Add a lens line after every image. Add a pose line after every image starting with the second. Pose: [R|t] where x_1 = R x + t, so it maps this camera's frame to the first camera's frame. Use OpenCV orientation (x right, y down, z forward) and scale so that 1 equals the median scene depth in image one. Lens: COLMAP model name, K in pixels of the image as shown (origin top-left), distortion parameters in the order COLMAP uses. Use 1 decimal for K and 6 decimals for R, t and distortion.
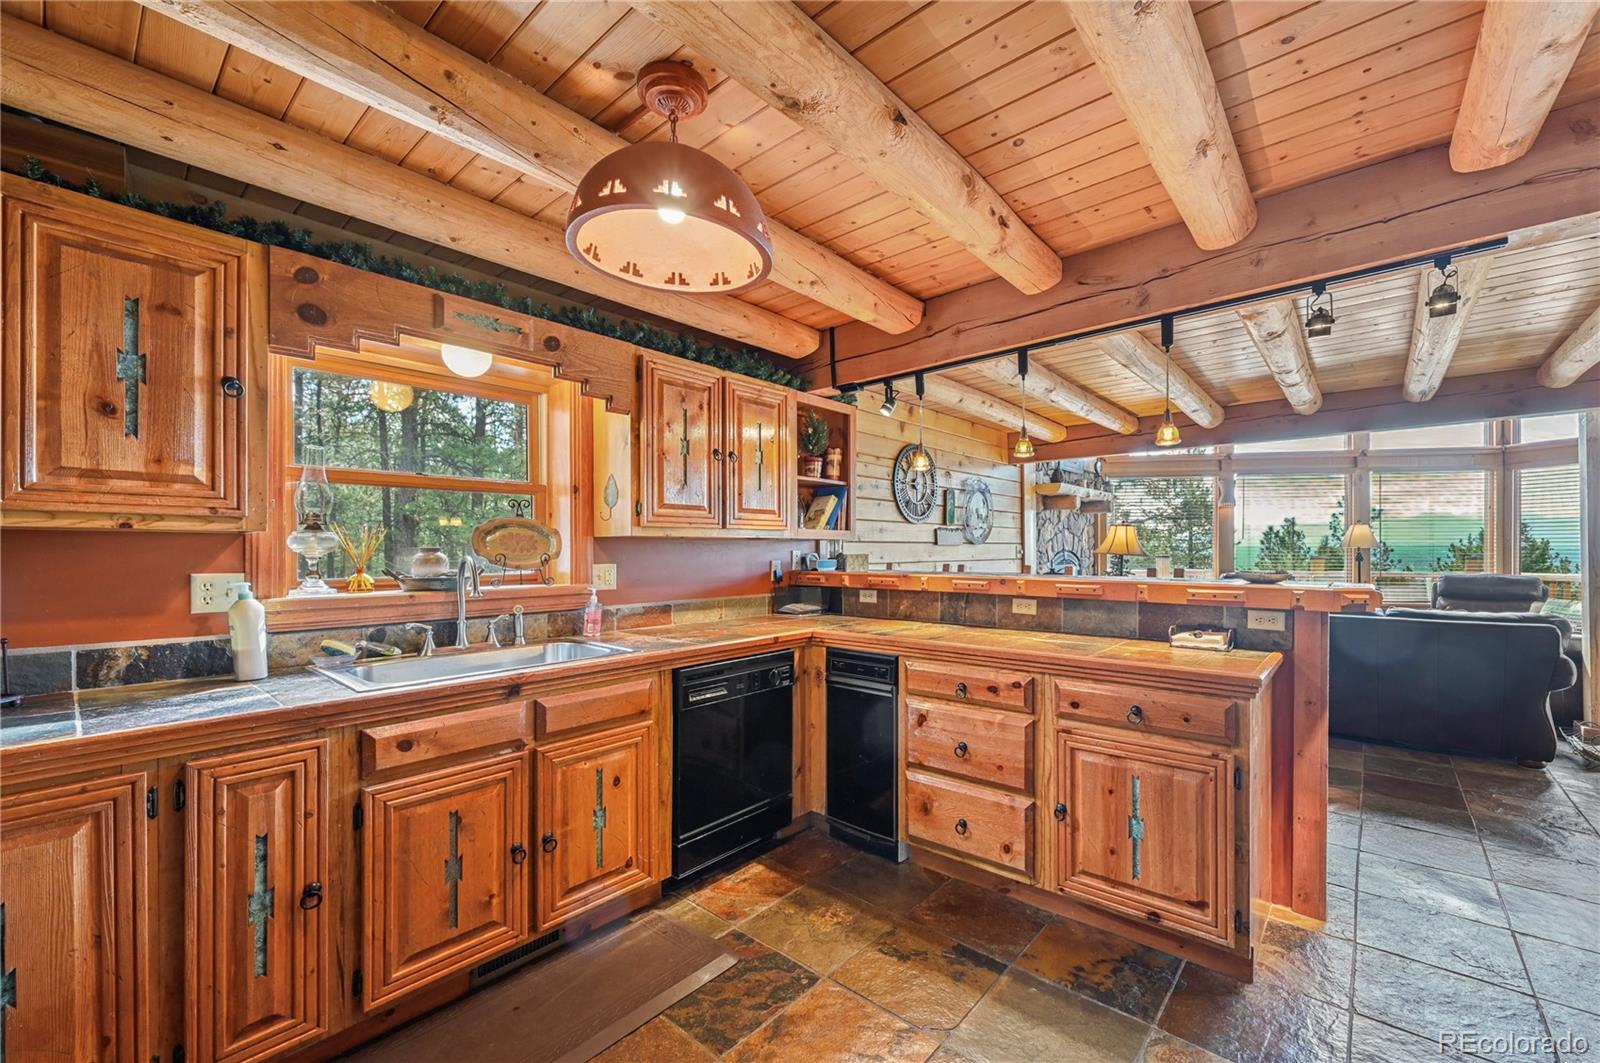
lens RADIAL K [[644.0, 0, 841.1], [0, 644.0, 552.5], [0, 0, 1]] dist [-0.001770, 0.001620]
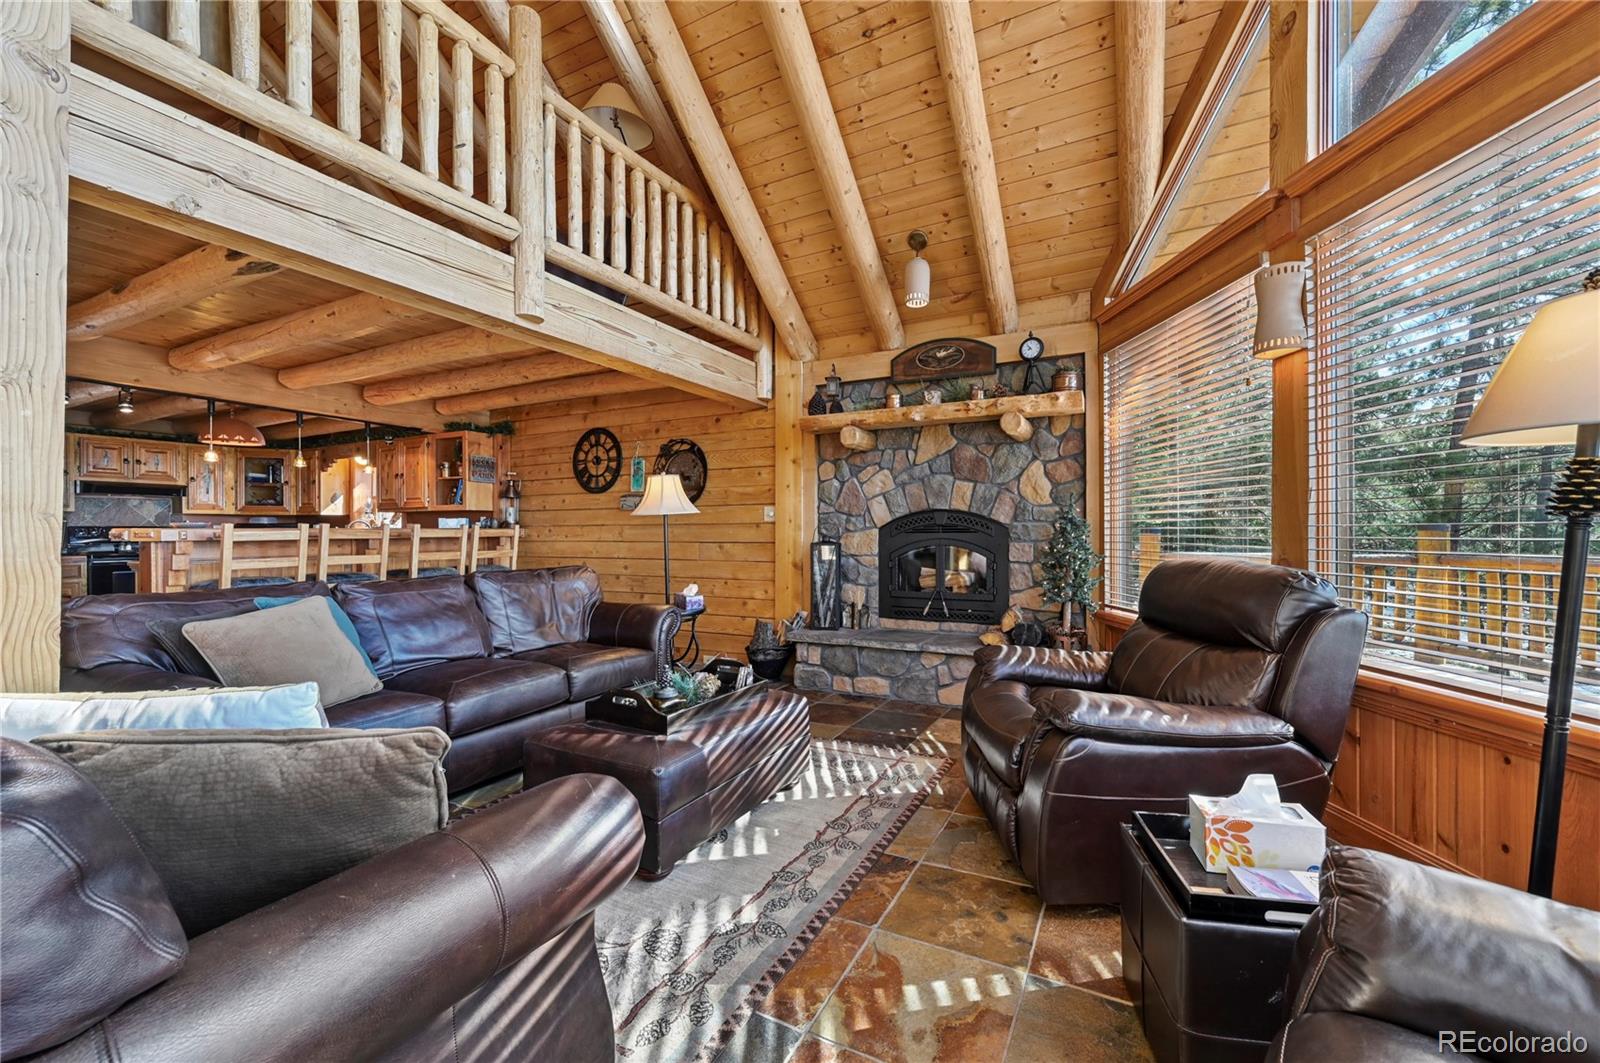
lens RADIAL K [[644.0, 0, 819.9], [0, 644.0, 530.4], [0, 0, 1]] dist [-0.001770, 0.001620]
pose [[0.218351, -0.001264, -0.975869, 2.663167], [-0.001620, 0.999997, -0.001658, 0.048693], [0.975869, 0.001943, 0.218349, 2.208099]]
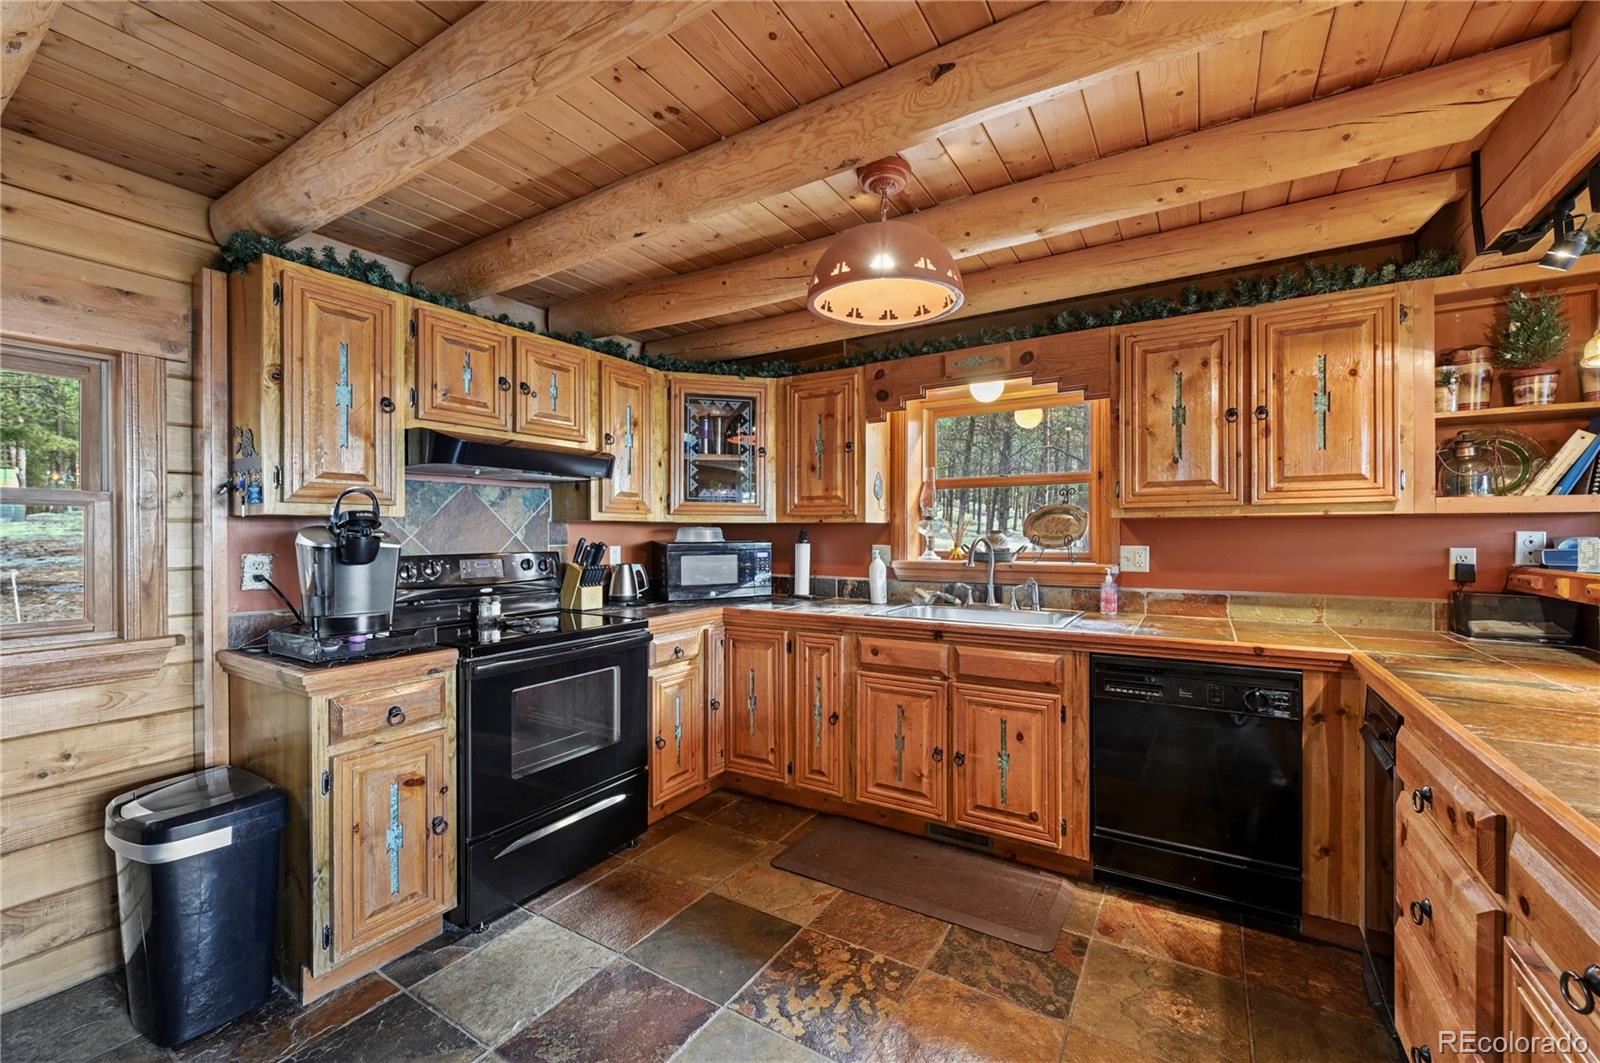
lens RADIAL K [[644.0, 0, 826.9], [0, 644.0, 531.0], [0, 0, 1]] dist [-0.001770, 0.001620]
pose [[0.149409, -0.000699, -0.988775, 0.601341], [-0.001435, 0.999999, -0.000923, -0.003957], [0.988774, 0.001557, 0.149408, 0.415275]]
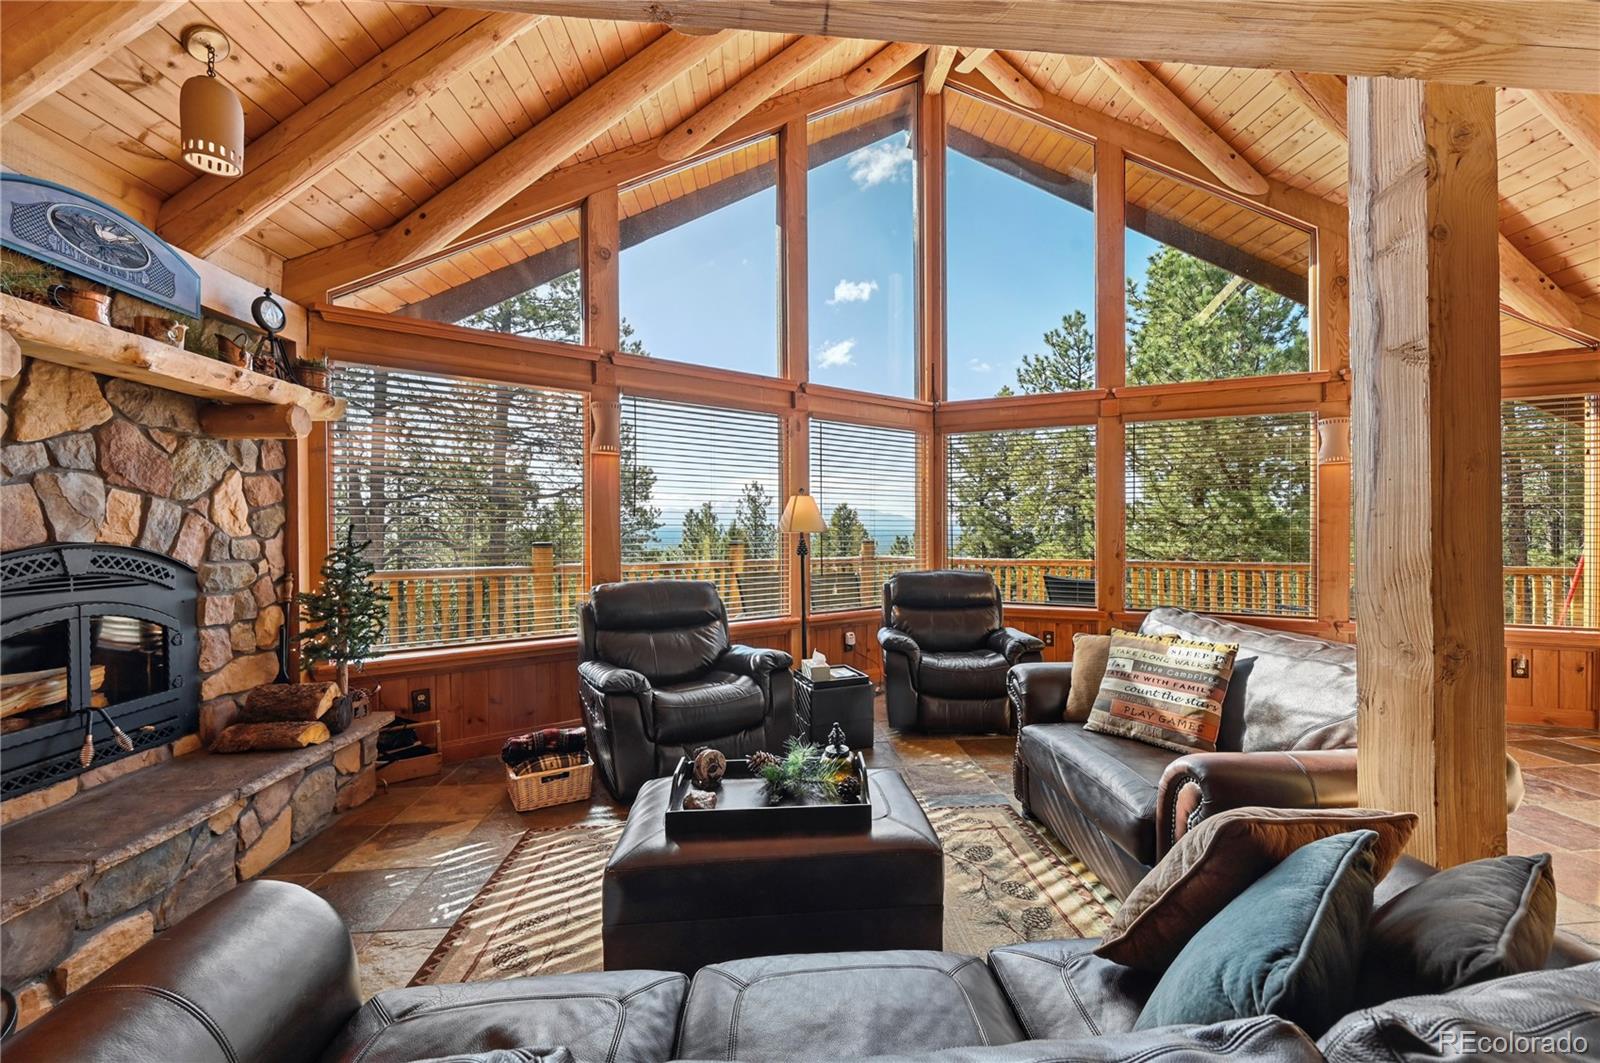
lens RADIAL K [[644.0, 0, 825.7], [0, 644.0, 530.3], [0, 0, 1]] dist [-0.001770, 0.001620]
pose [[0.702684, -0.000346, 0.711502, 1.113394], [0.003882, 0.999987, -0.003347, -0.023238], [-0.711491, 0.005115, 0.702676, 1.605941]]
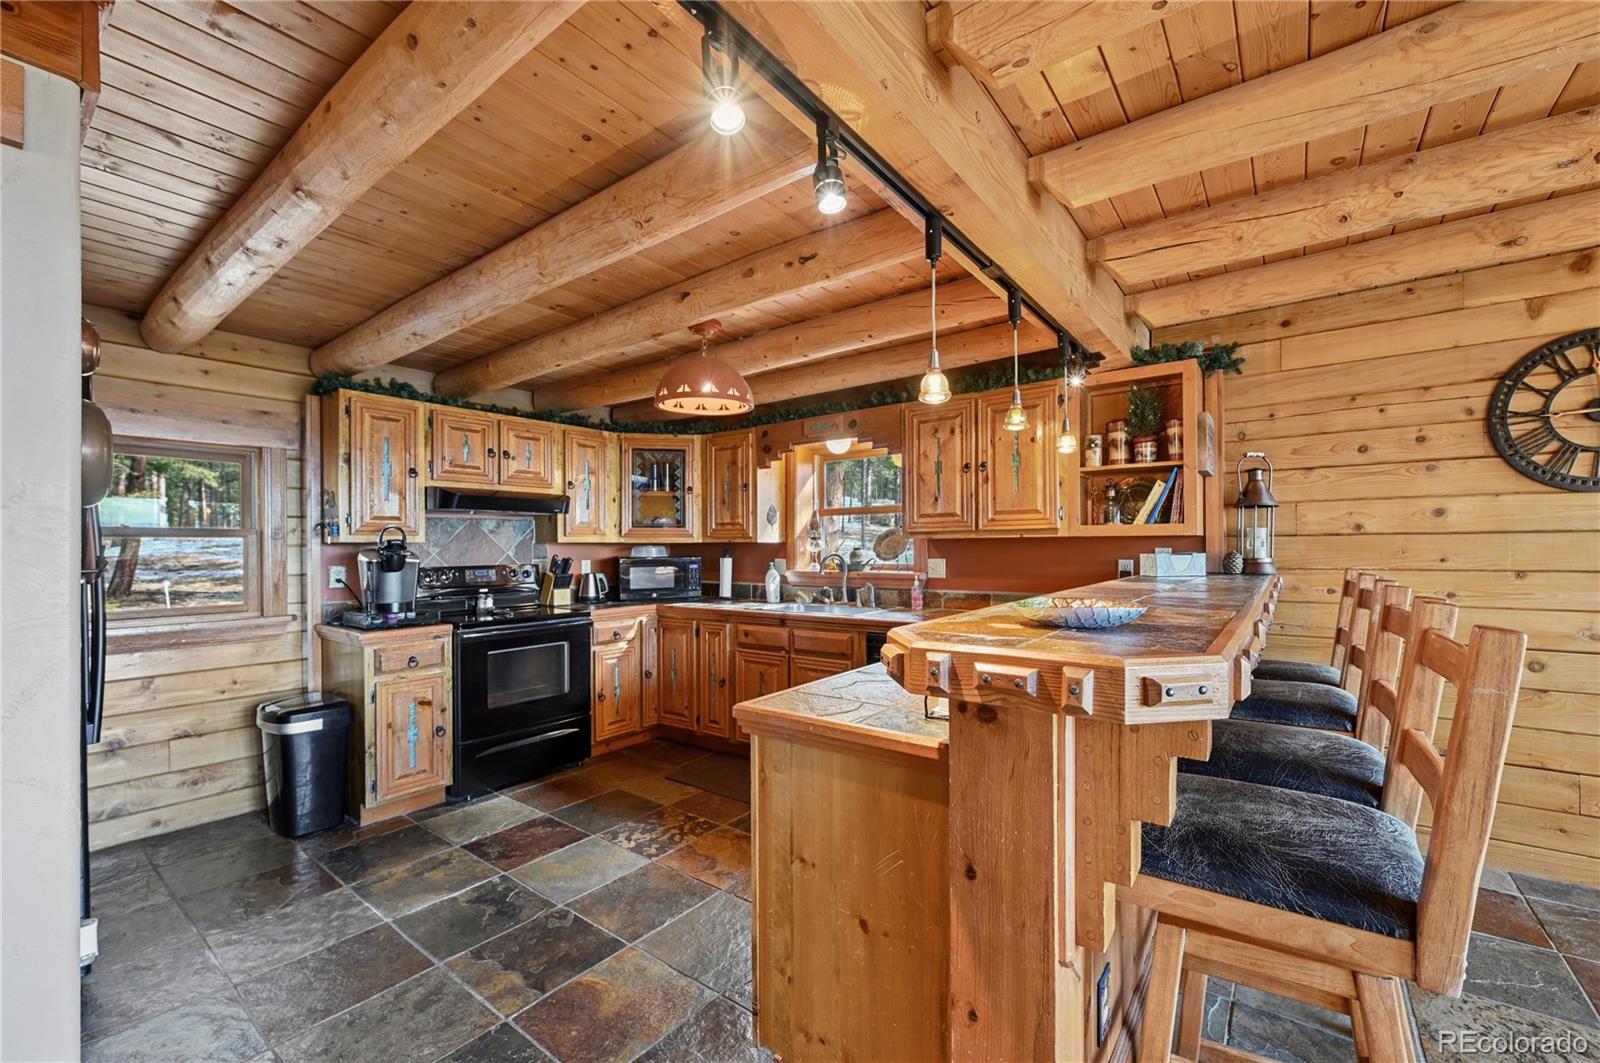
lens RADIAL K [[644.0, 0, 830.7], [0, 644.0, 541.9], [0, 0, 1]] dist [-0.001770, 0.001620]
pose [[0.061871, -0.005388, -0.998070, 1.078710], [0.003899, 0.999979, -0.005157, -0.013122], [0.998077, -0.003572, 0.061891, 0.758864]]
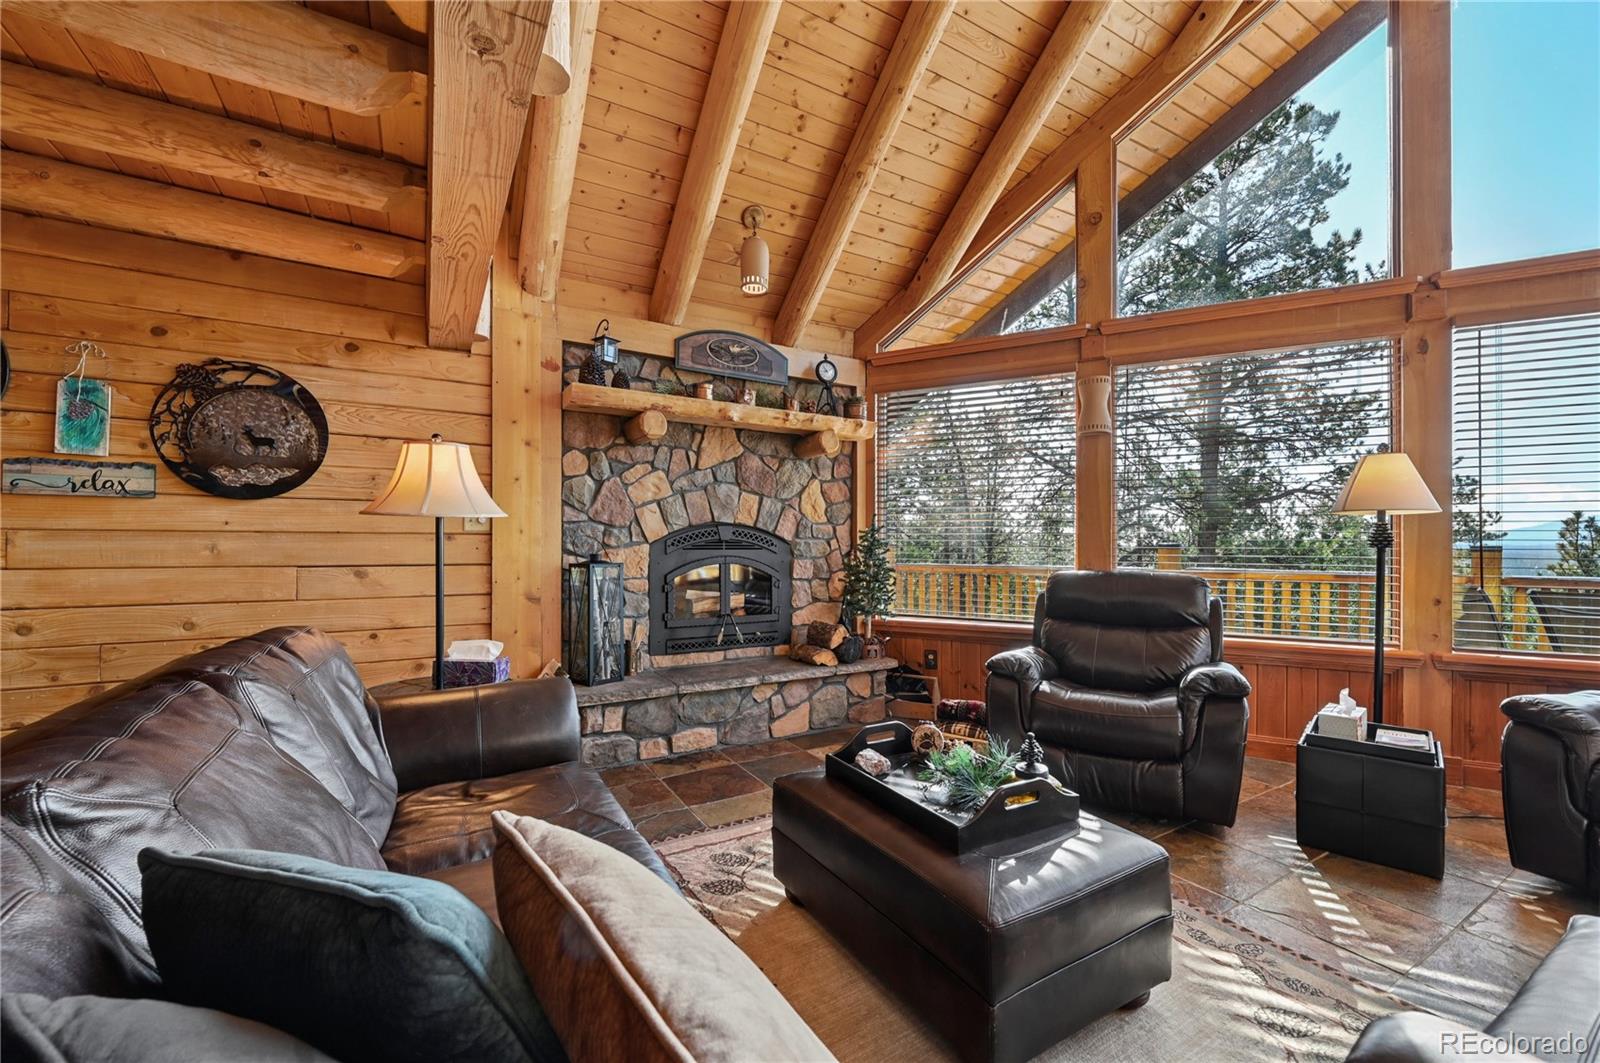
lens RADIAL K [[644.0, 0, 819.2], [0, 644.0, 543.4], [0, 0, 1]] dist [-0.001770, 0.001620]
pose [[0.946546, 0.006405, -0.322505, 1.740599], [-0.008643, 0.999947, -0.005508, 0.043475], [0.322453, 0.008001, 0.946552, 1.512586]]
